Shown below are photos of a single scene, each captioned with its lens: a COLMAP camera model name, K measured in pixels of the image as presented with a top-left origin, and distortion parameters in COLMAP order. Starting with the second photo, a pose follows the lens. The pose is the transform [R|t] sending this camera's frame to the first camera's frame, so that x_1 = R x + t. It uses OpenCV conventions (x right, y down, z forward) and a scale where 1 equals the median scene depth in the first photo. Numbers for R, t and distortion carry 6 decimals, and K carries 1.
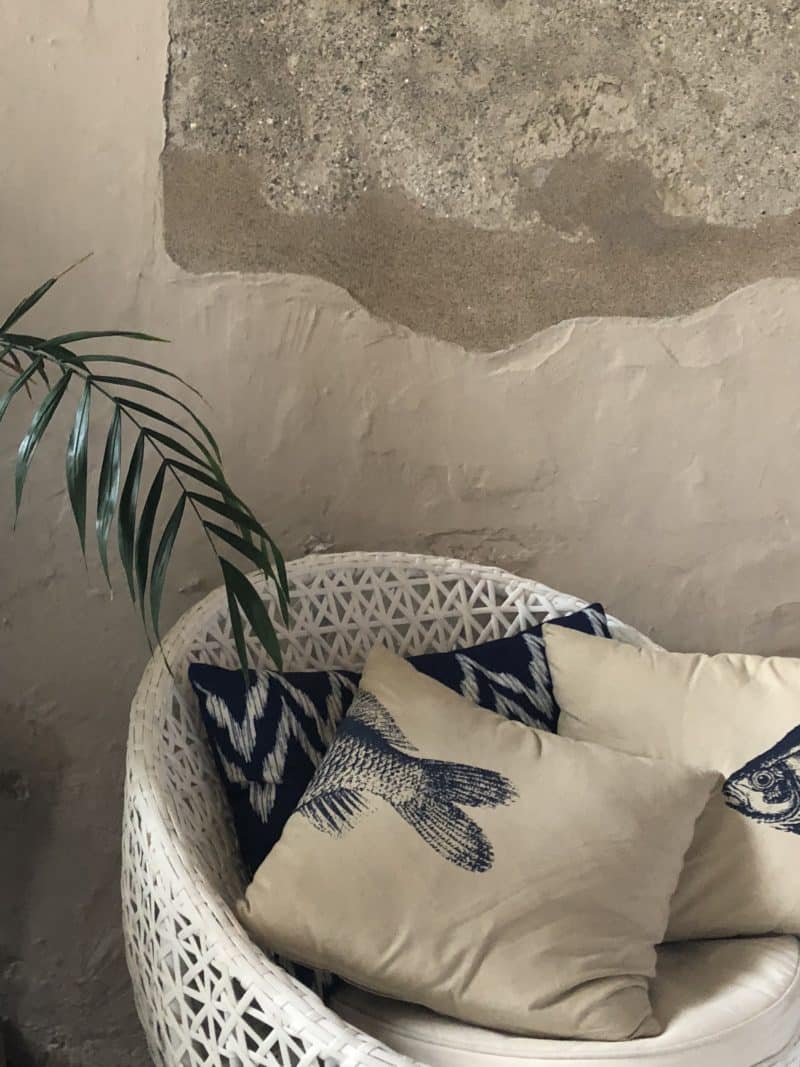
lens RADIAL K [[1386.5, 0, 401.8], [0, 1386.5, 533.8], [0, 0, 1]] dist [0.070152, 0.000000]
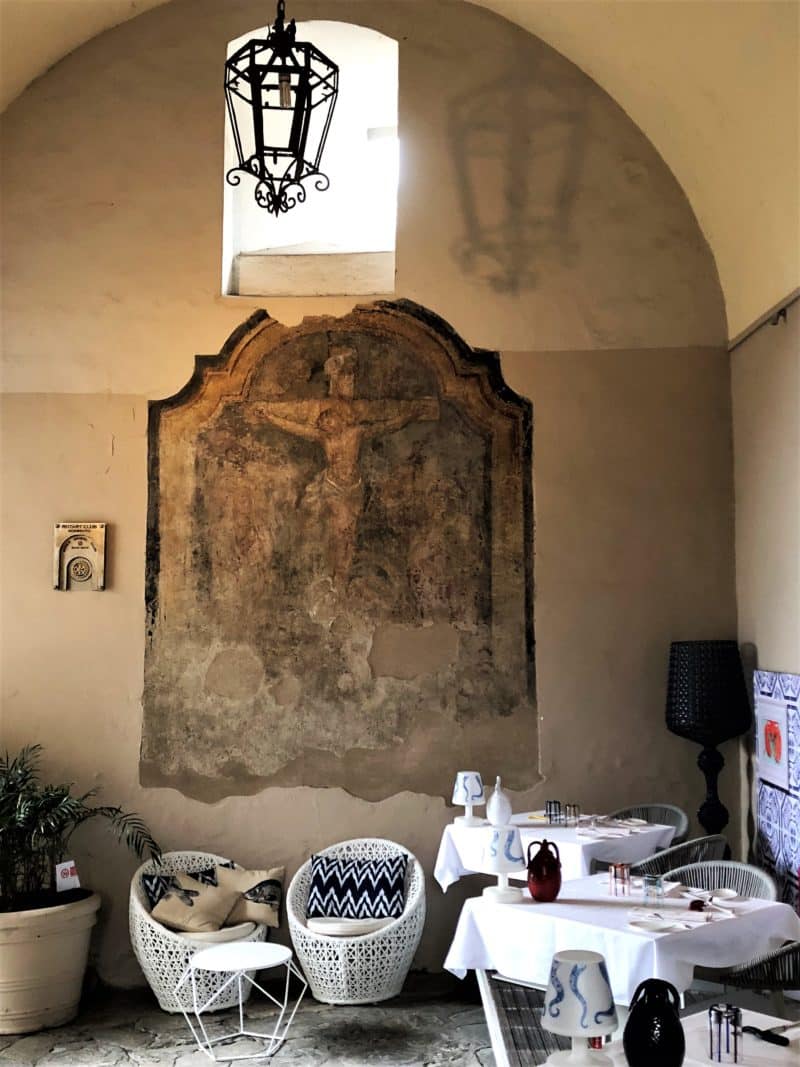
lens RADIAL K [[1281.8, 0, 391.4], [0, 1281.8, 532.9], [0, 0, 1]] dist [0.104080, 0.000000]
pose [[0.998992, -0.015953, 0.041956, 0.514012], [0.025093, 0.973494, -0.227331, -0.022554], [-0.037217, 0.228155, 0.972913, -3.495800]]
